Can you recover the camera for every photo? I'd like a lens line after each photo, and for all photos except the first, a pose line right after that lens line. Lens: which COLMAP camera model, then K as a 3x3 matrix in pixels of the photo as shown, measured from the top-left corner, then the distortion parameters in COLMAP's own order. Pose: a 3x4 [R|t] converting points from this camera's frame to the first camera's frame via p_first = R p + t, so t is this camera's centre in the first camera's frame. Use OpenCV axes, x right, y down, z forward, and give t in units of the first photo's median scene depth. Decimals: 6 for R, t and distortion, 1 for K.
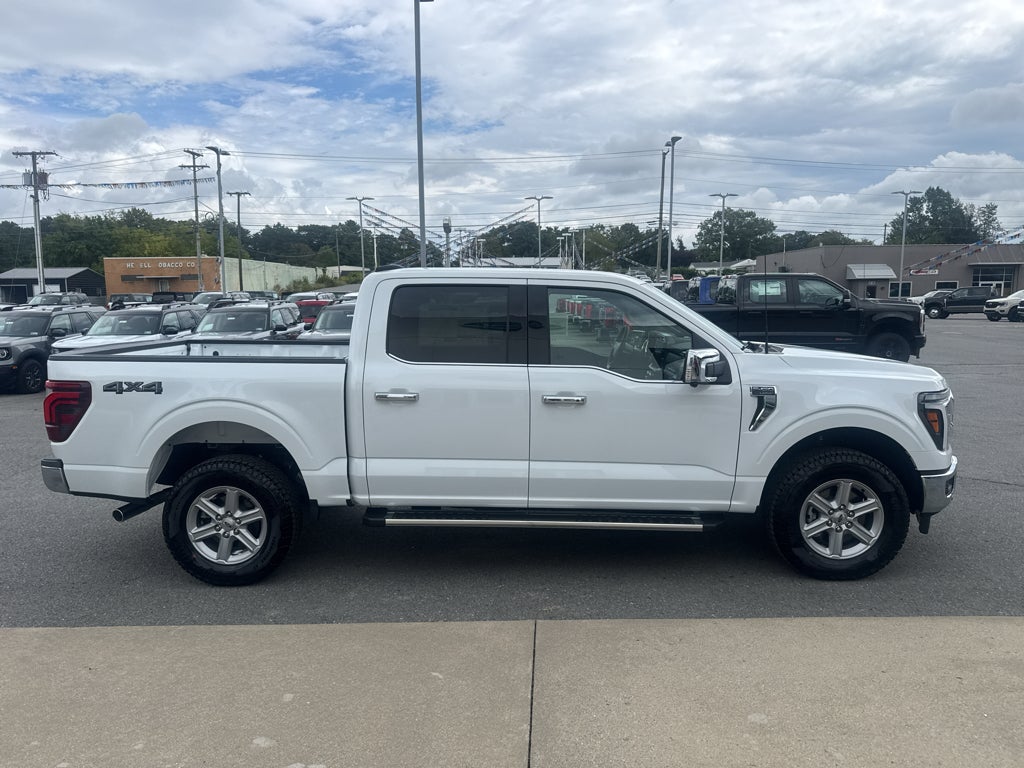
lens RADIAL K [[718.8, 0, 500.4], [0, 718.8, 387.5], [0, 0, 1]] dist [0.040850, -0.078323]
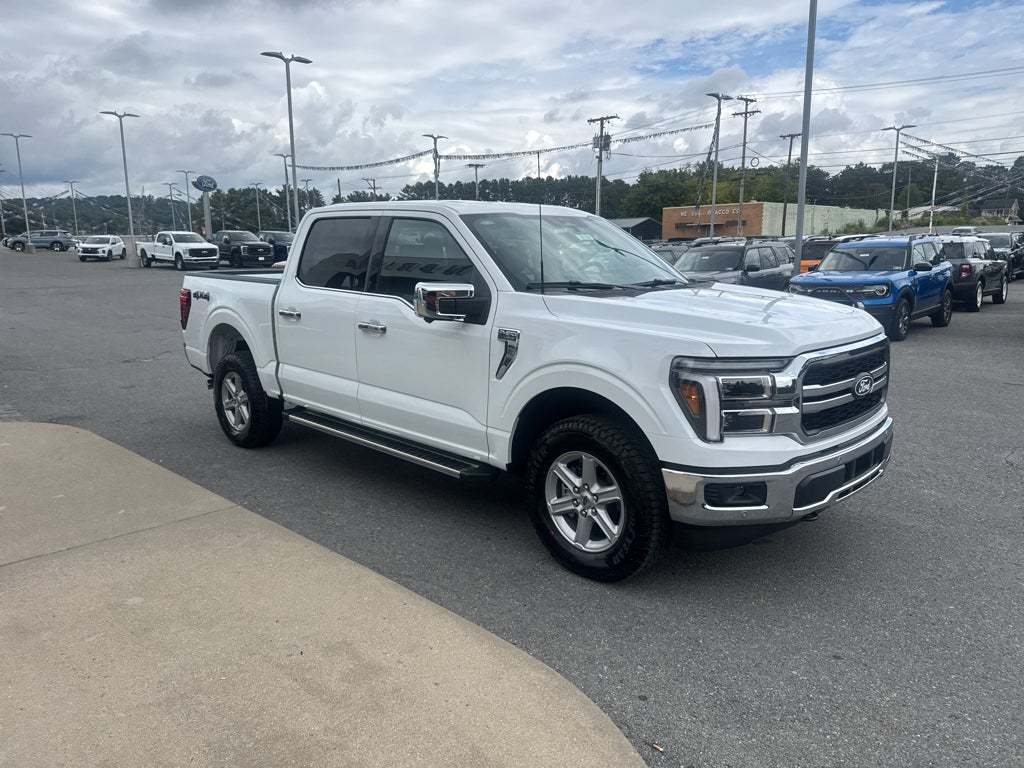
lens RADIAL K [[714.2, 0, 512.8], [0, 714.2, 376.4], [0, 0, 1]] dist [0.038489, -0.036895]
pose [[0.736929, 0.121699, -0.664924, 0.900933], [-0.082357, 0.992496, 0.090378, -0.021846], [0.670934, -0.011841, 0.741423, 0.344035]]
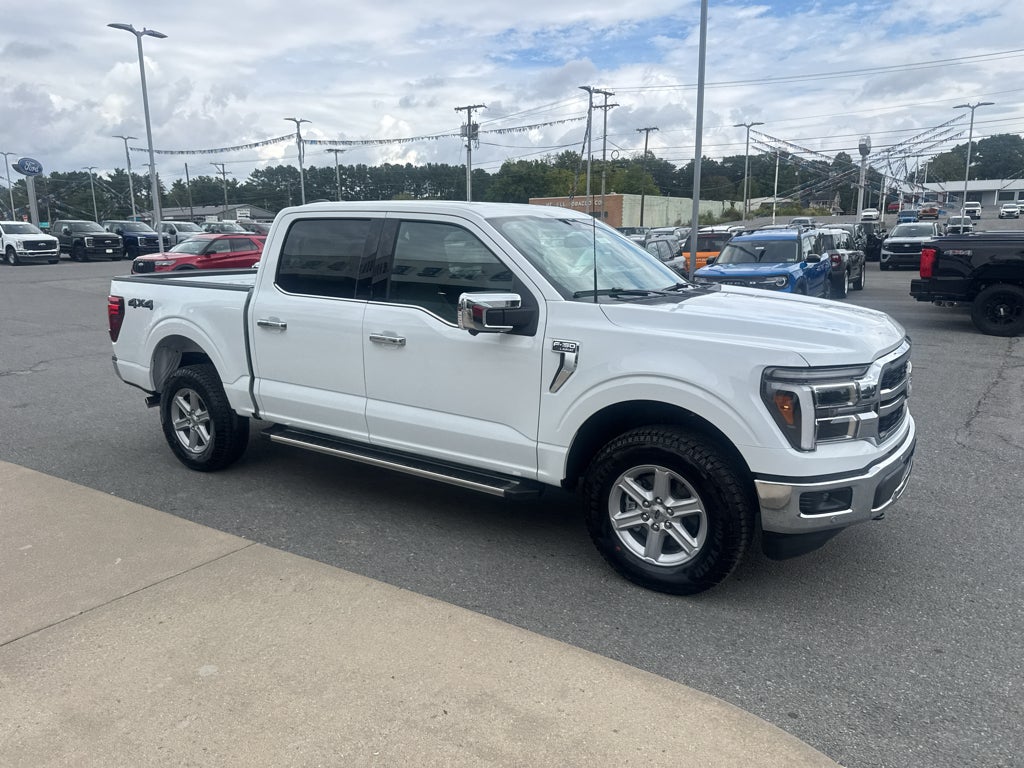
lens RADIAL K [[714.7, 0, 508.3], [0, 714.7, 382.3], [0, 0, 1]] dist [0.039201, -0.045346]
pose [[0.847923, 0.105363, -0.519544, 0.705415], [-0.062210, 0.993055, 0.099862, -0.030277], [0.526457, -0.052355, 0.848588, 0.247419]]
